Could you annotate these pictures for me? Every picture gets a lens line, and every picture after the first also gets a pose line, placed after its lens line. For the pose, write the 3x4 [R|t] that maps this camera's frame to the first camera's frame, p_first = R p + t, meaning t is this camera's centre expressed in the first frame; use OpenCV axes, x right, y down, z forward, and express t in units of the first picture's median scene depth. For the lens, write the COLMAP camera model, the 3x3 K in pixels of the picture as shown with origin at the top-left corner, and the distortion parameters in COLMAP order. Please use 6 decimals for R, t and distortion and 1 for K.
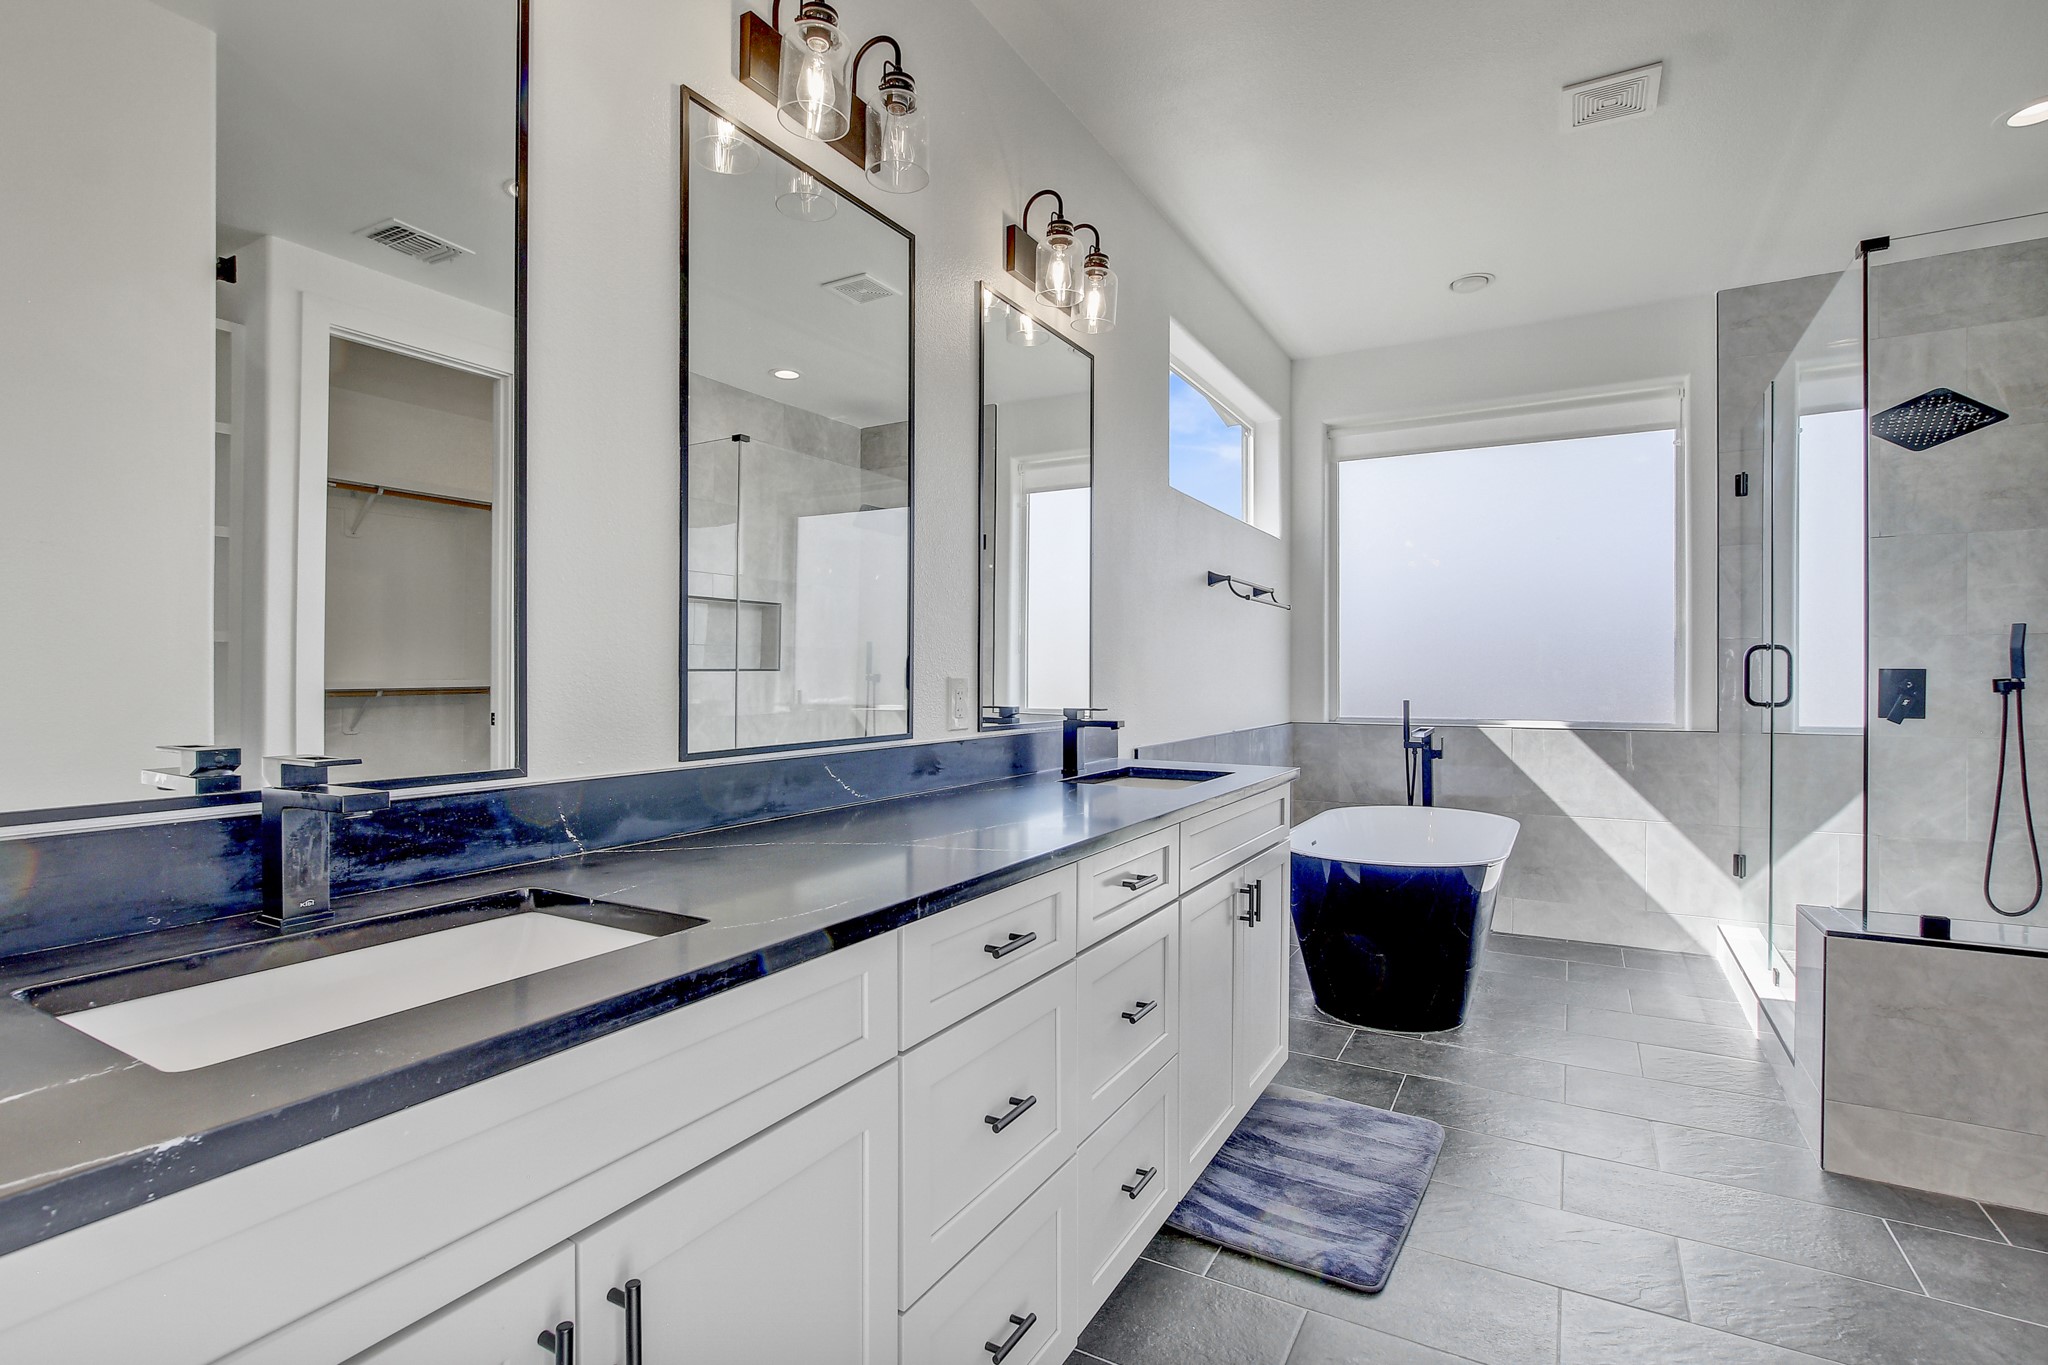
lens RADIAL K [[951.9, 0, 1023.8], [0, 951.9, 680.3], [0, 0, 1]] dist [-0.013216, -0.000537]
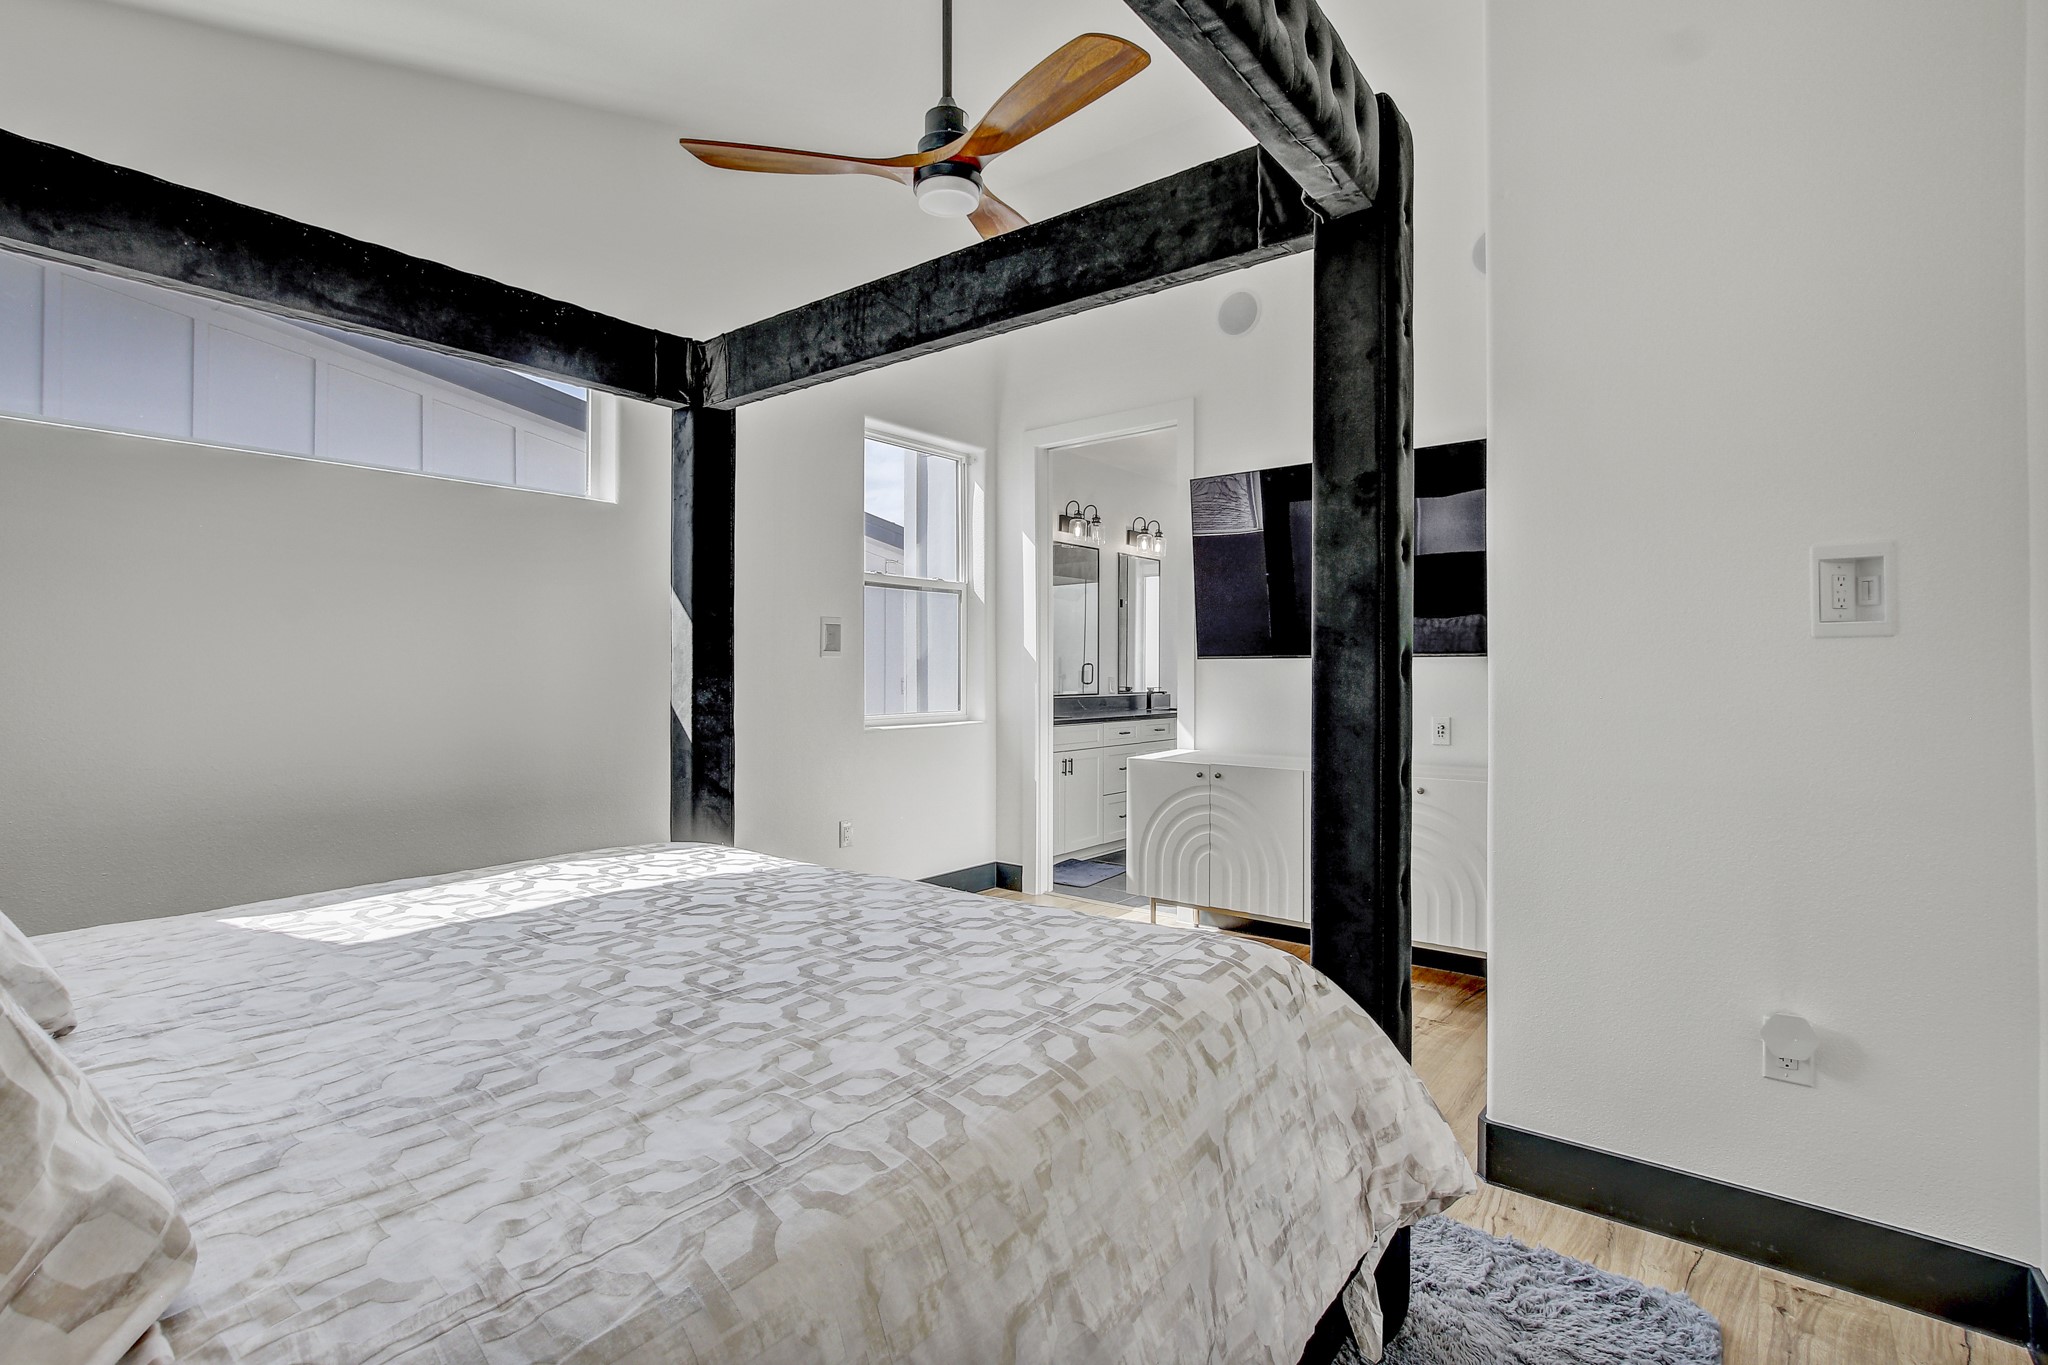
lens RADIAL K [[951.9, 0, 1028.2], [0, 951.9, 678.9], [0, 0, 1]] dist [-0.013216, -0.000537]
pose [[0.989679, -0.000930, -0.143299, 0.101549], [0.001008, 0.999999, 0.000474, 0.002660], [0.143298, -0.000613, 0.989679, -2.015653]]
